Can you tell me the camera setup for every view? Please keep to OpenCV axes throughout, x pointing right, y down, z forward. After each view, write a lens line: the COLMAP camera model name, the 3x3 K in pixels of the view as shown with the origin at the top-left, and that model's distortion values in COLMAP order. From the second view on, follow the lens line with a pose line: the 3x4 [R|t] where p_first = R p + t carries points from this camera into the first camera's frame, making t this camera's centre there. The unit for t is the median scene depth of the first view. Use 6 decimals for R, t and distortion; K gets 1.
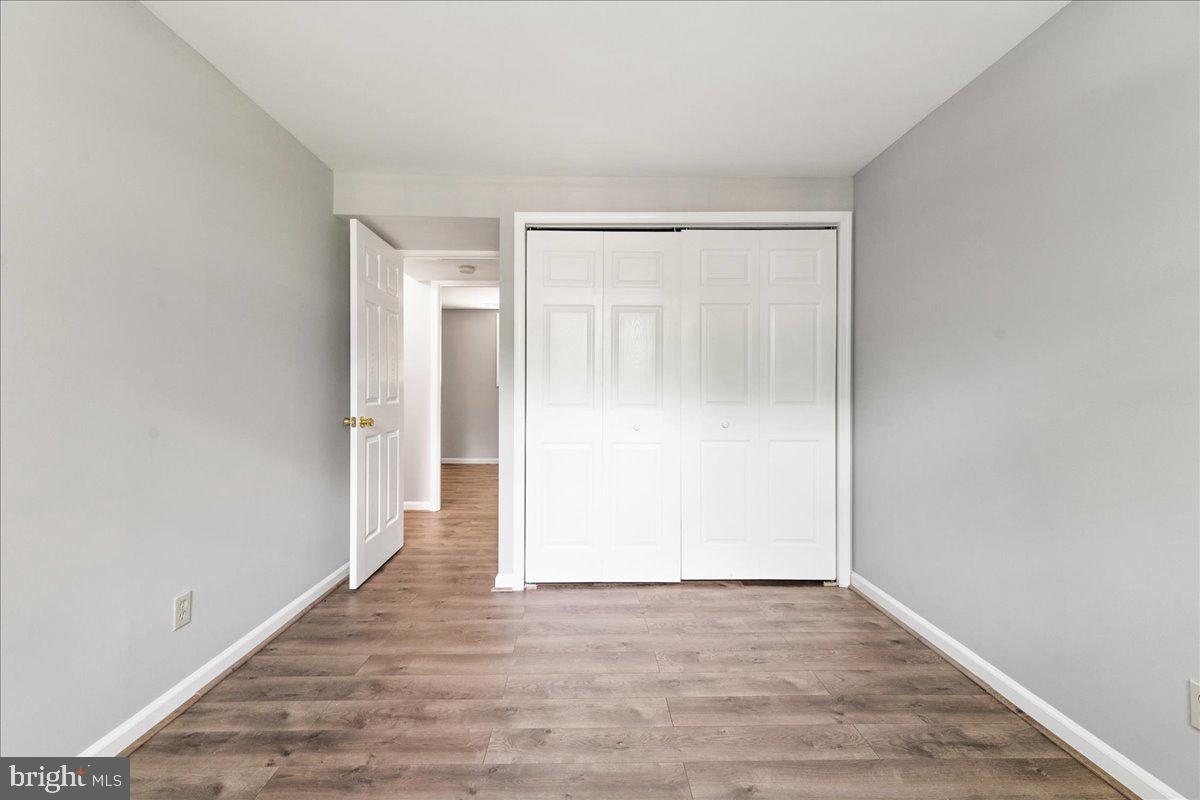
lens RADIAL K [[480.8, 0, 600.6], [0, 480.8, 401.0], [0, 0, 1]] dist [0.026179, -0.006728]
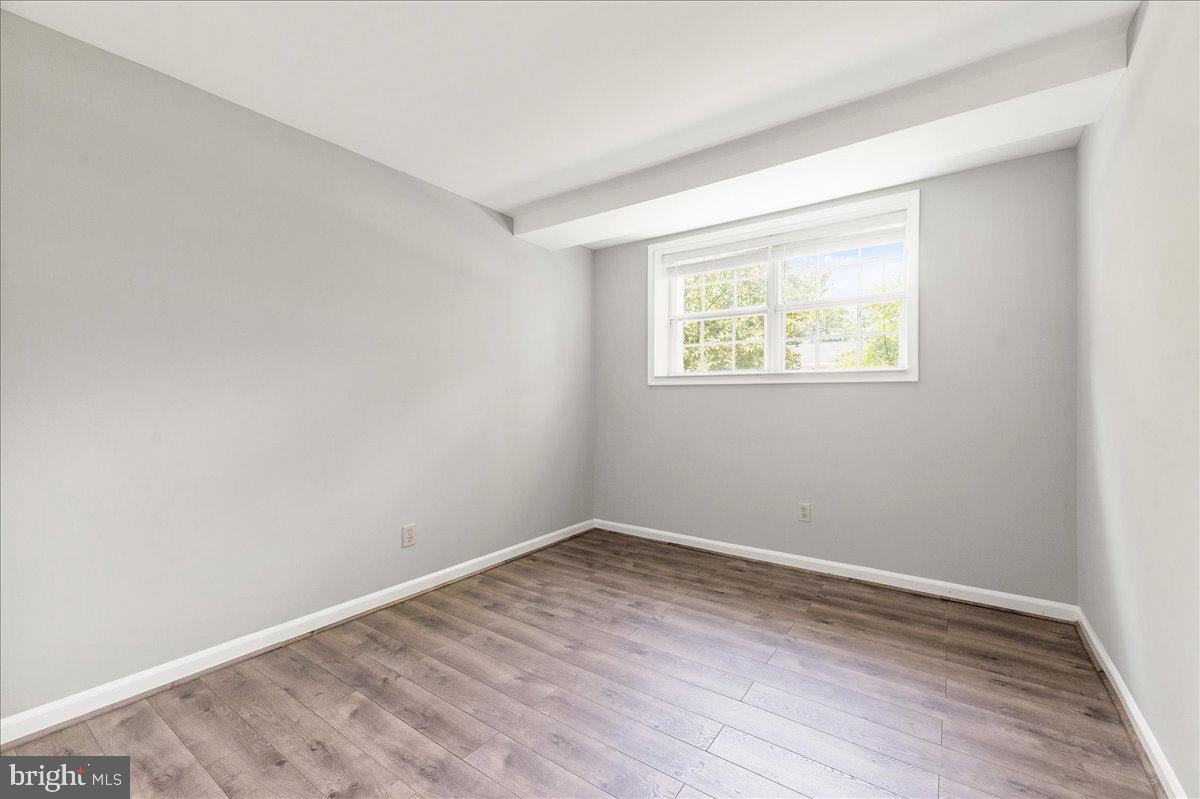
lens RADIAL K [[480.8, 0, 600.6], [0, 480.8, 400.5], [0, 0, 1]] dist [0.026179, -0.006728]
pose [[-0.796851, -0.006344, 0.604142, -0.574008], [0.007136, 0.999776, 0.019912, -0.026618], [-0.604133, 0.020178, -0.796628, 1.545874]]
